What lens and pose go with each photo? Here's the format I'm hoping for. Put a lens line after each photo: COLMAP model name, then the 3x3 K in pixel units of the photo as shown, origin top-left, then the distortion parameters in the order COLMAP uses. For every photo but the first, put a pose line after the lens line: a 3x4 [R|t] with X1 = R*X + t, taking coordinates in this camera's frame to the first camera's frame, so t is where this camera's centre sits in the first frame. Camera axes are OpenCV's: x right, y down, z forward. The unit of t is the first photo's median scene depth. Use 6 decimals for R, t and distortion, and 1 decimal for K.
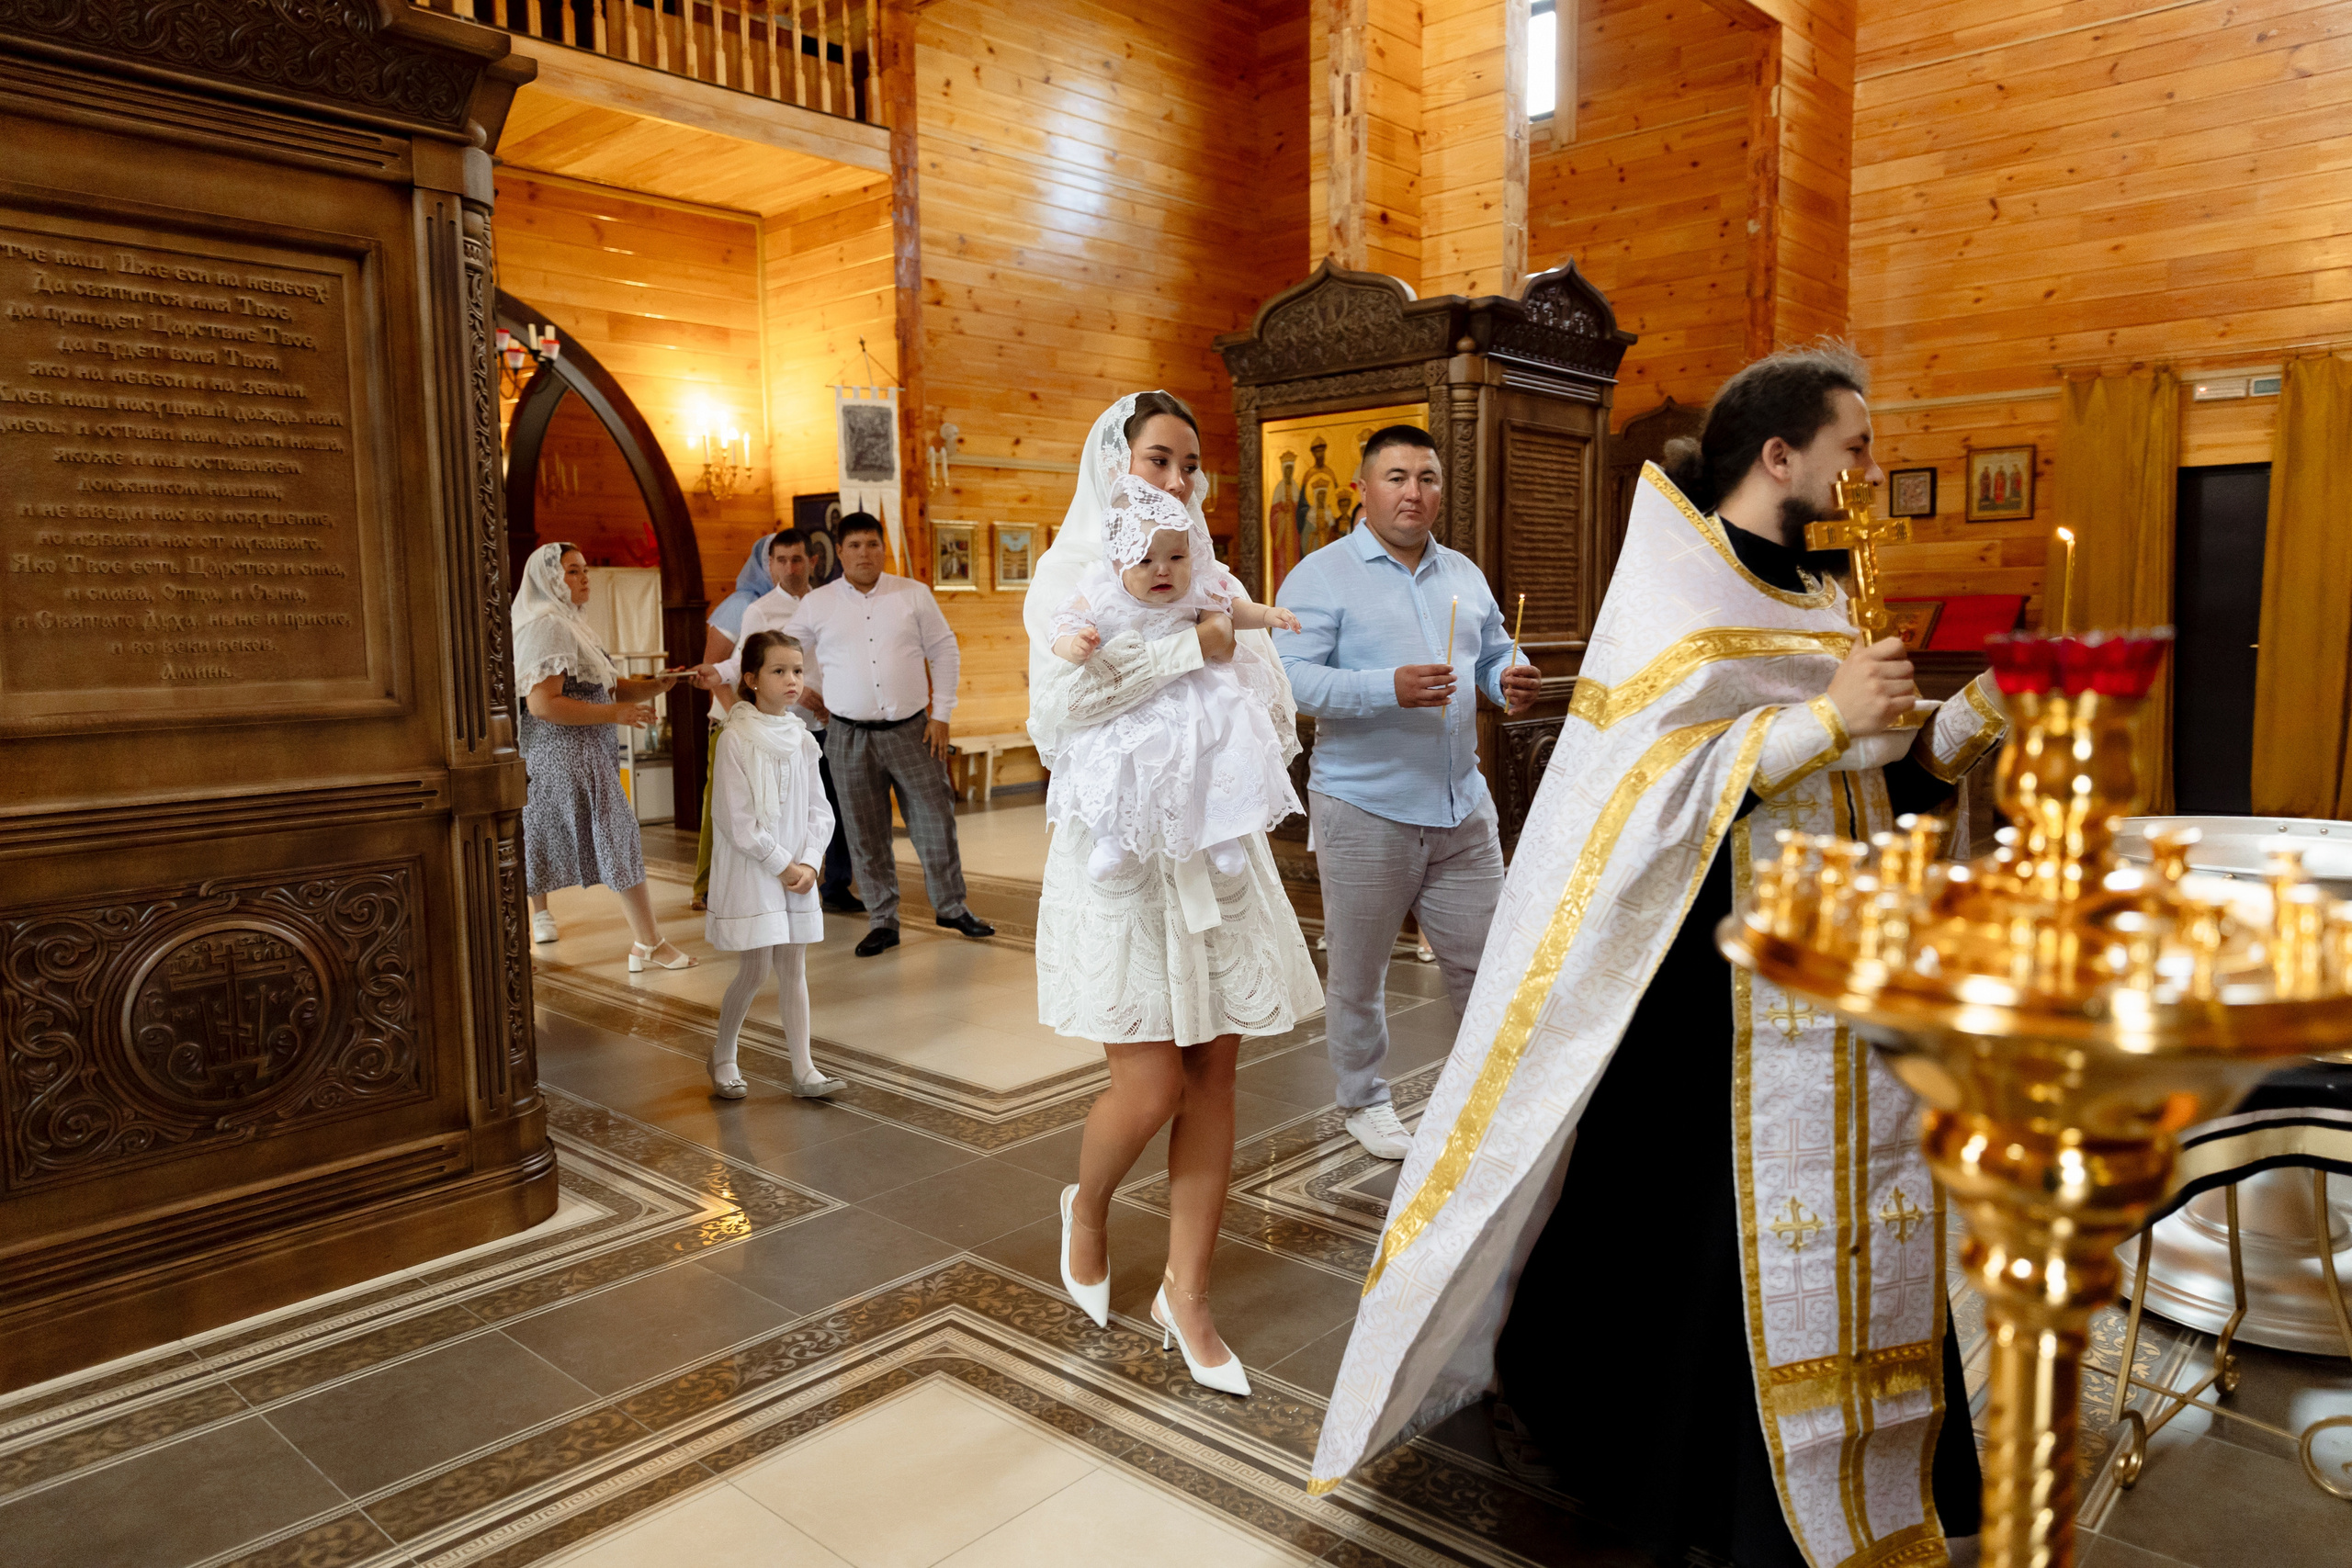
lens RADIAL K [[1542.9, 0, 1164.3], [0, 1542.9, 785.6], [0, 0, 1]] dist [0.025895, -0.018592]
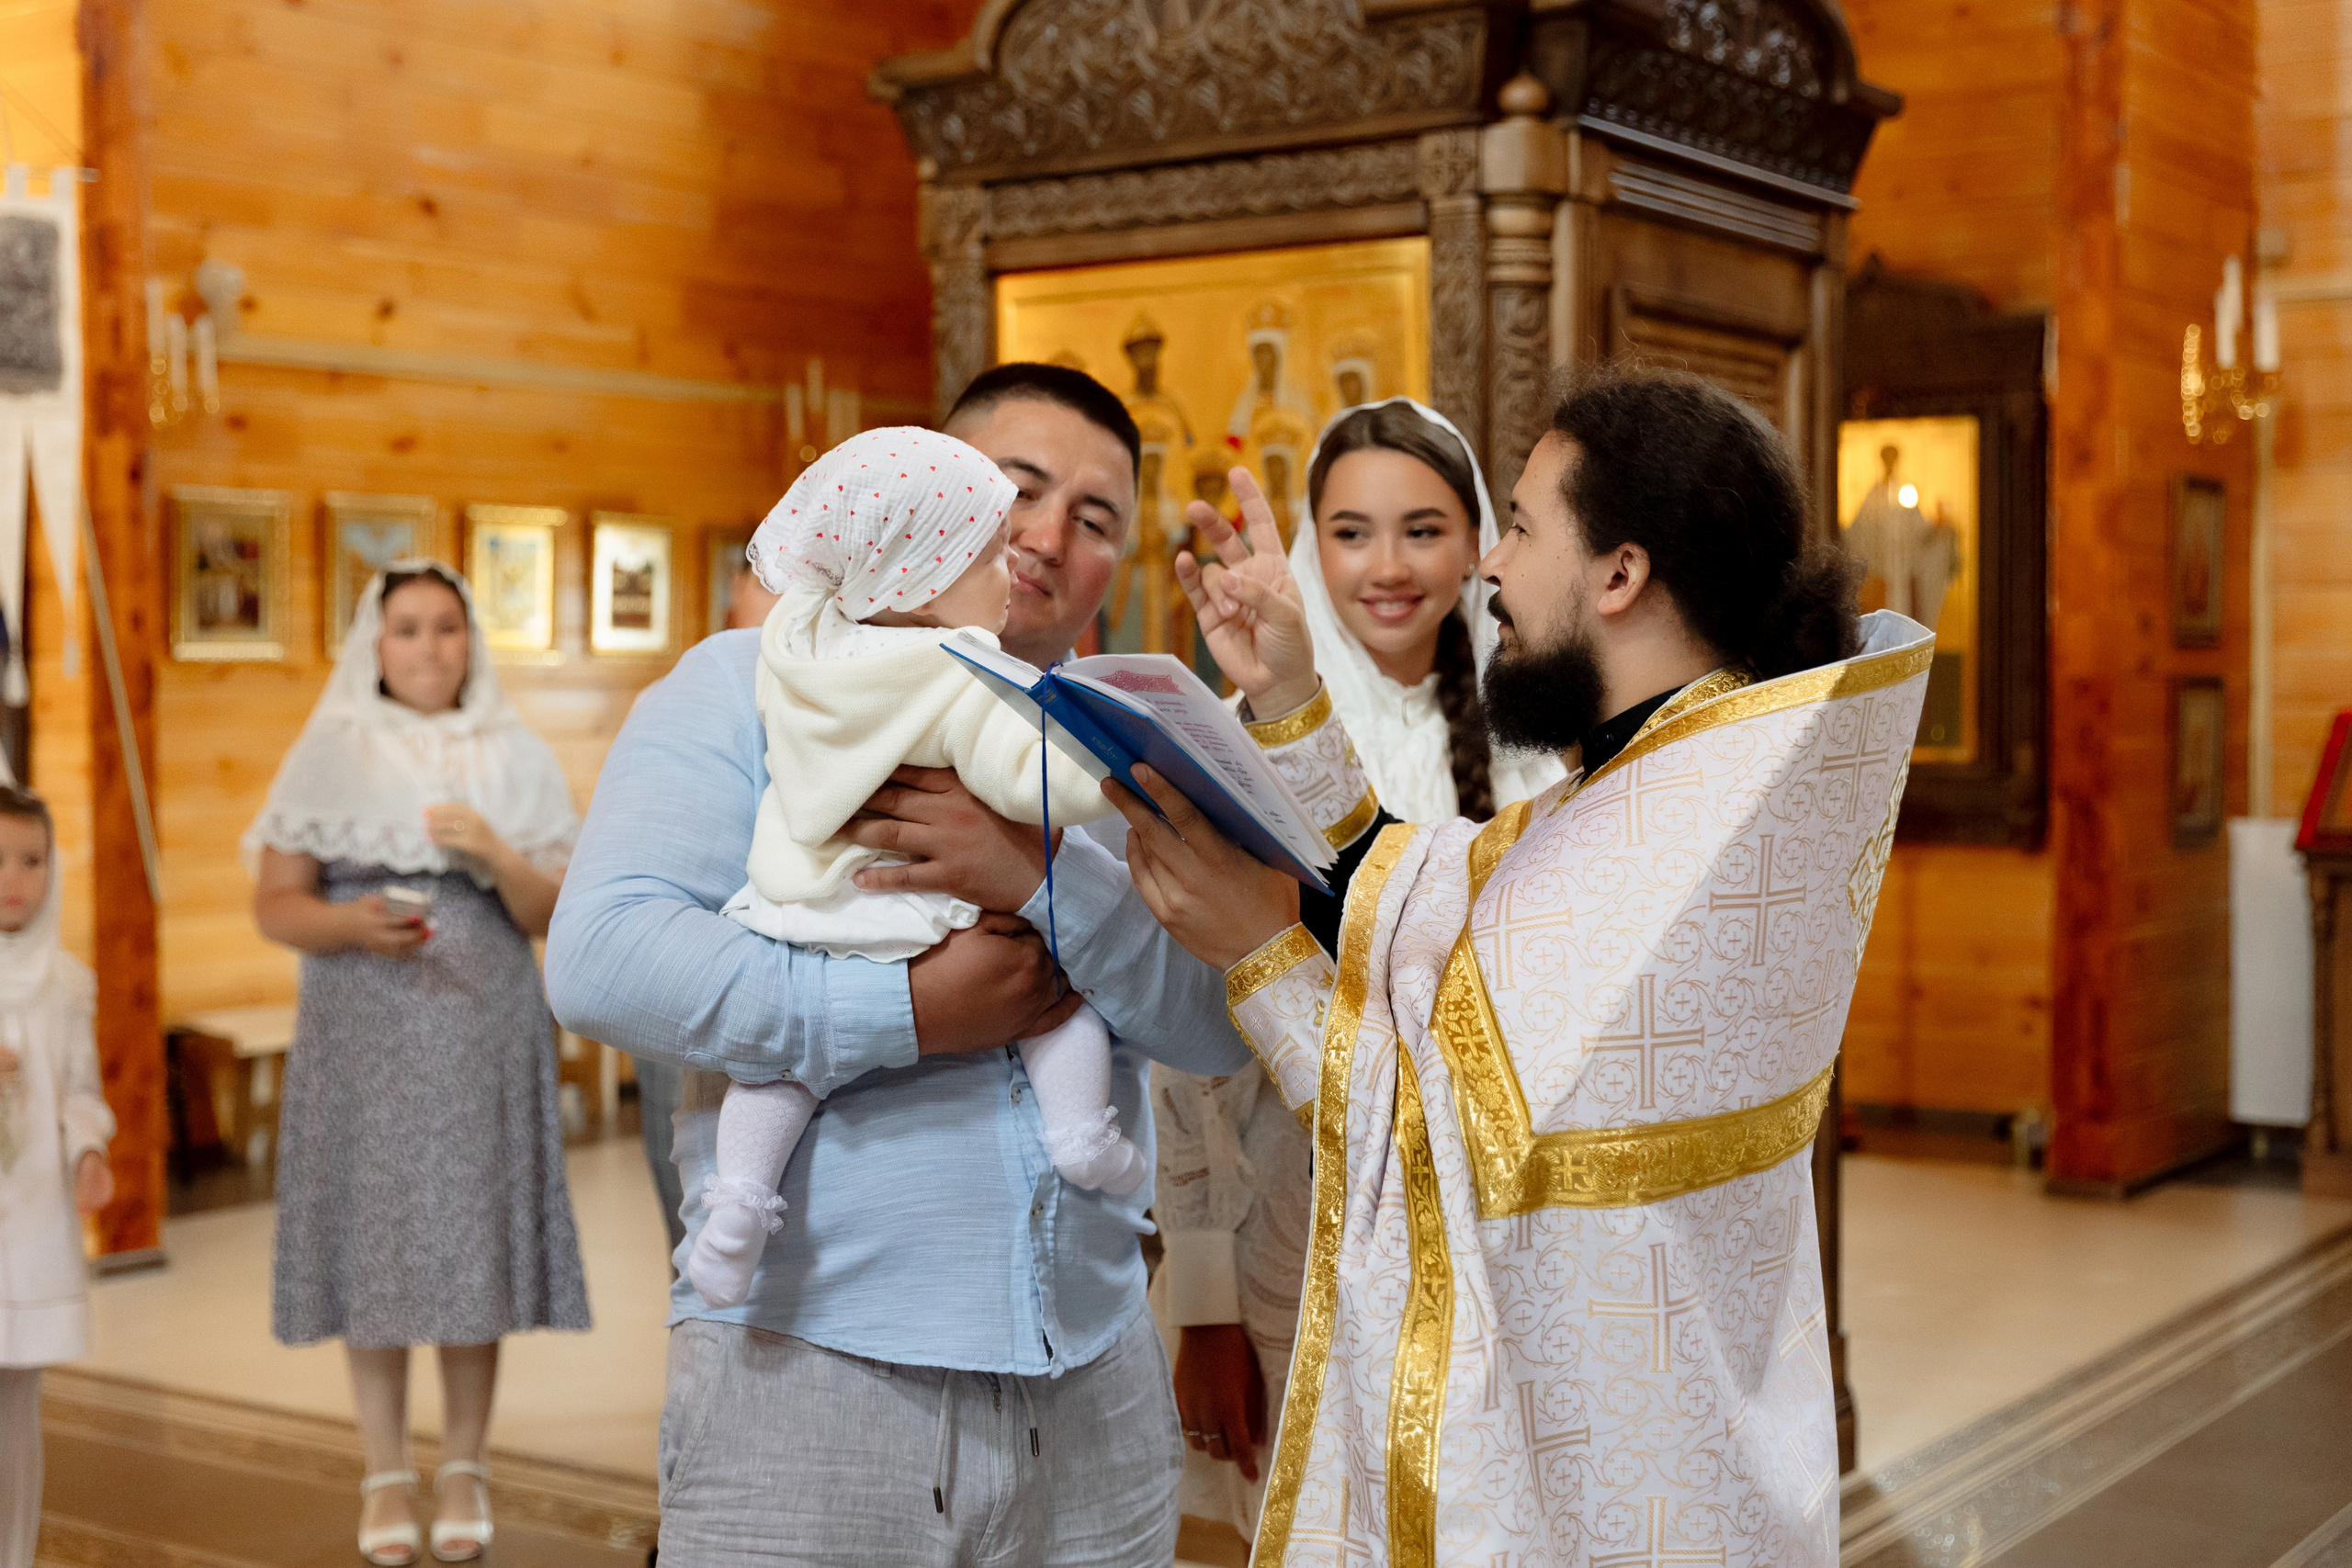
lens RADIAL K [[3185.7, 0, 1144.3], [0, 3185.7, 769.8], [0, 0, 1]] dist [0.025171, 0.000000]
pose [[0.991227, 0.007020, 0.131986, -0.004634], [0.003642, 0.996759, -0.080363, -0.032423], [-0.132122, 0.080139, 0.987989, 0.147900]]
